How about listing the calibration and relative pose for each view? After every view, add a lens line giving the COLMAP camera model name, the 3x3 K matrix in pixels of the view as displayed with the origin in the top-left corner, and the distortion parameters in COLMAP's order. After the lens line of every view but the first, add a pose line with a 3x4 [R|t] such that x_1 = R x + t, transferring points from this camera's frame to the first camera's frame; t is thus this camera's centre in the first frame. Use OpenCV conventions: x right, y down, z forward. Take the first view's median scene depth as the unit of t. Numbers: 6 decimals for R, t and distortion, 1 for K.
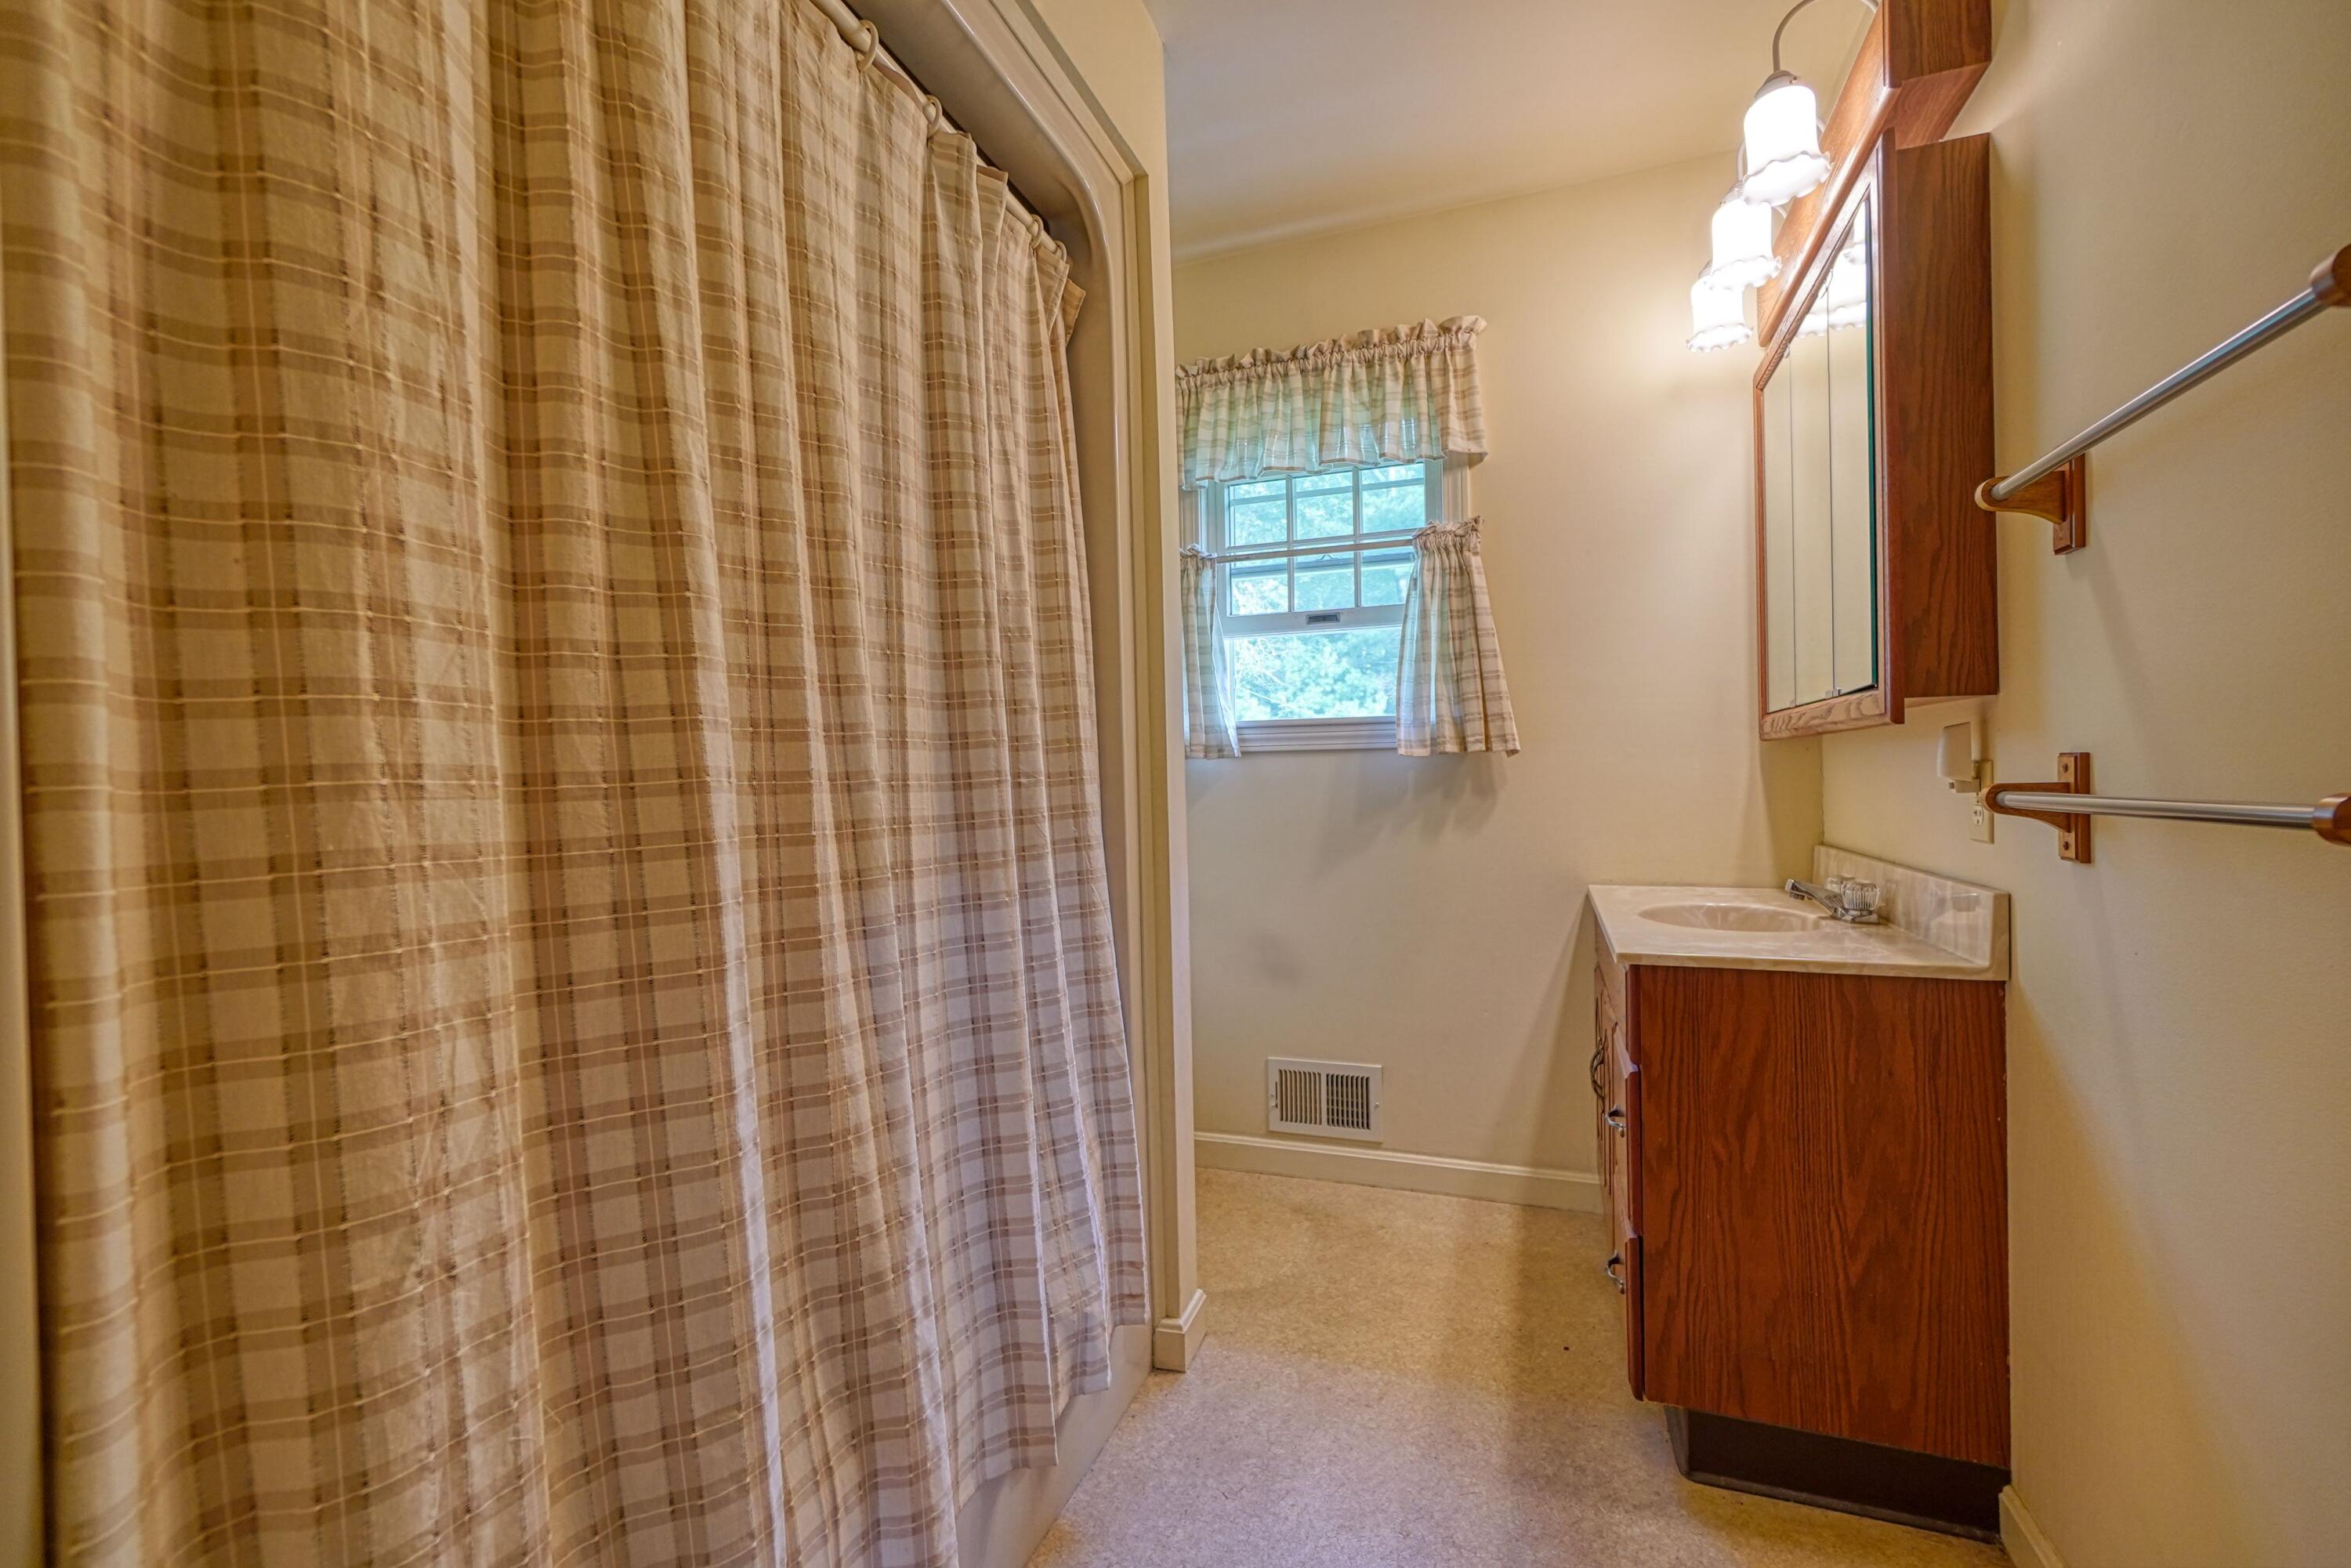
lens RADIAL K [[1010.6, 0, 1174.0], [0, 1010.6, 784.9], [0, 0, 1]] dist [-0.009012, 0.000249]
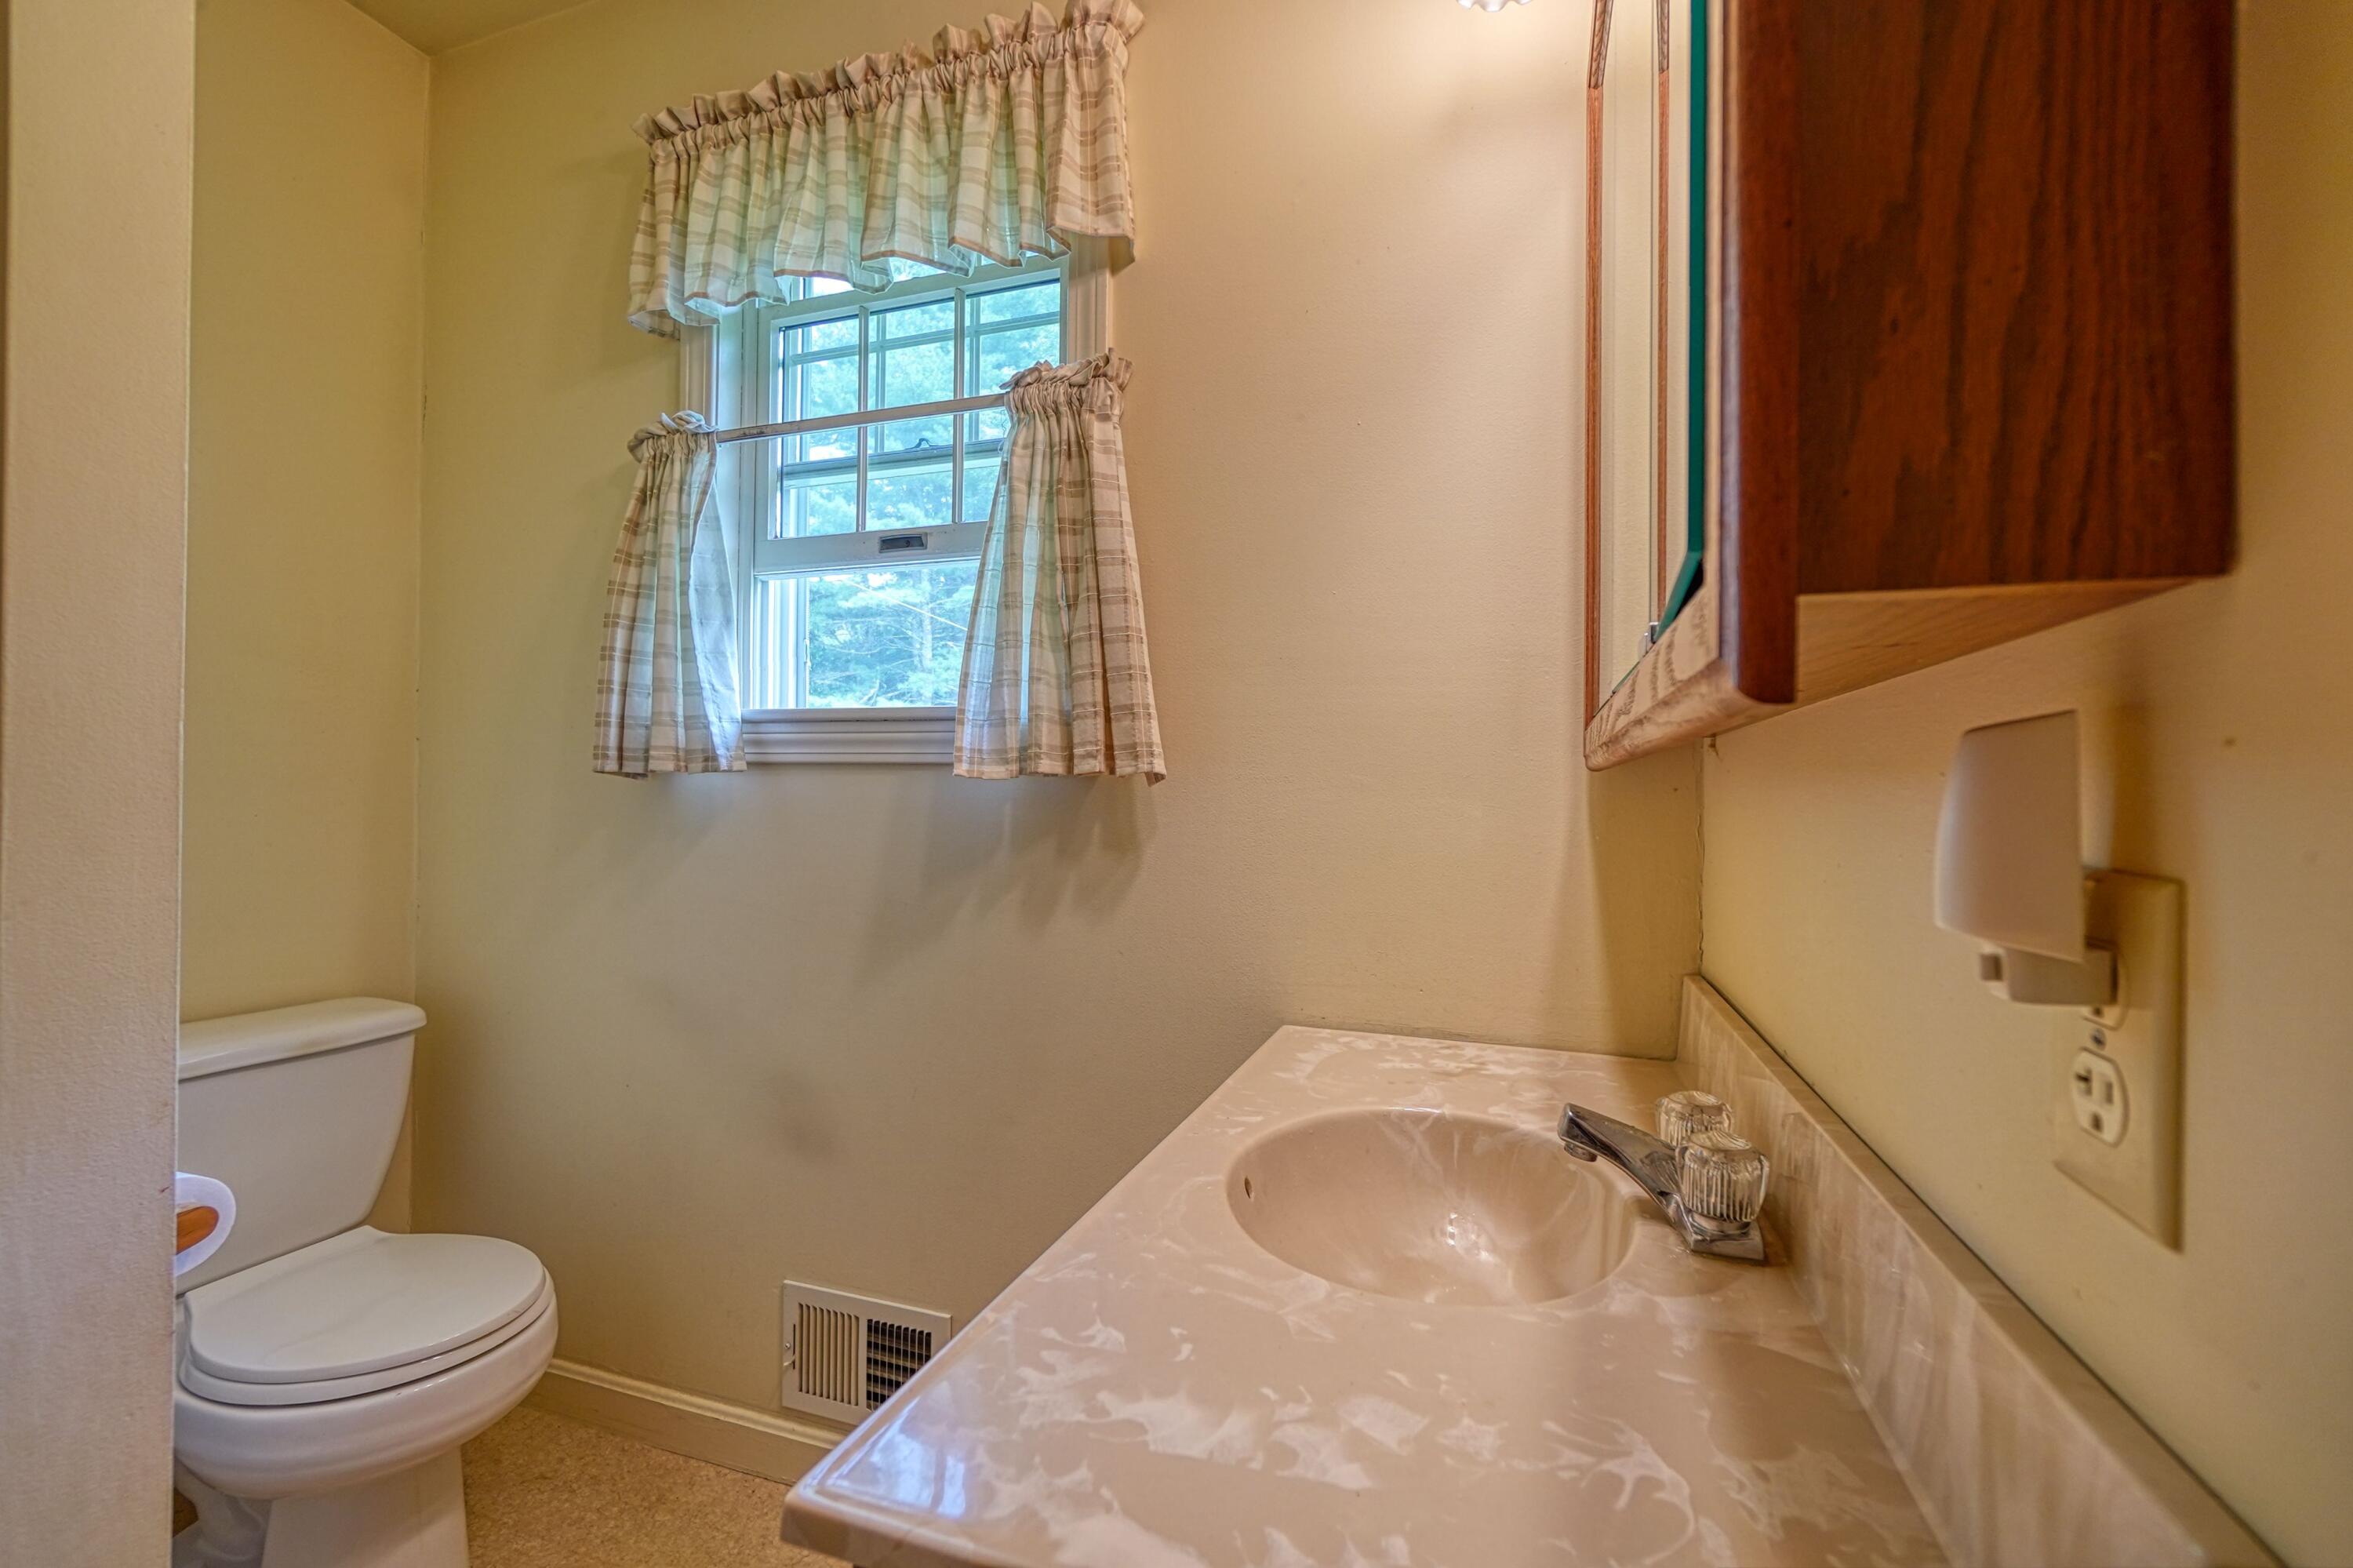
lens RADIAL K [[1011.5, 0, 1175.2], [0, 1011.5, 785.0], [0, 0, 1]] dist [-0.009012, 0.000249]
pose [[0.999482, 0.029026, 0.013877, 0.331406], [-0.028838, 0.999492, -0.013548, -0.020354], [-0.014263, 0.013141, 0.999812, 0.440346]]
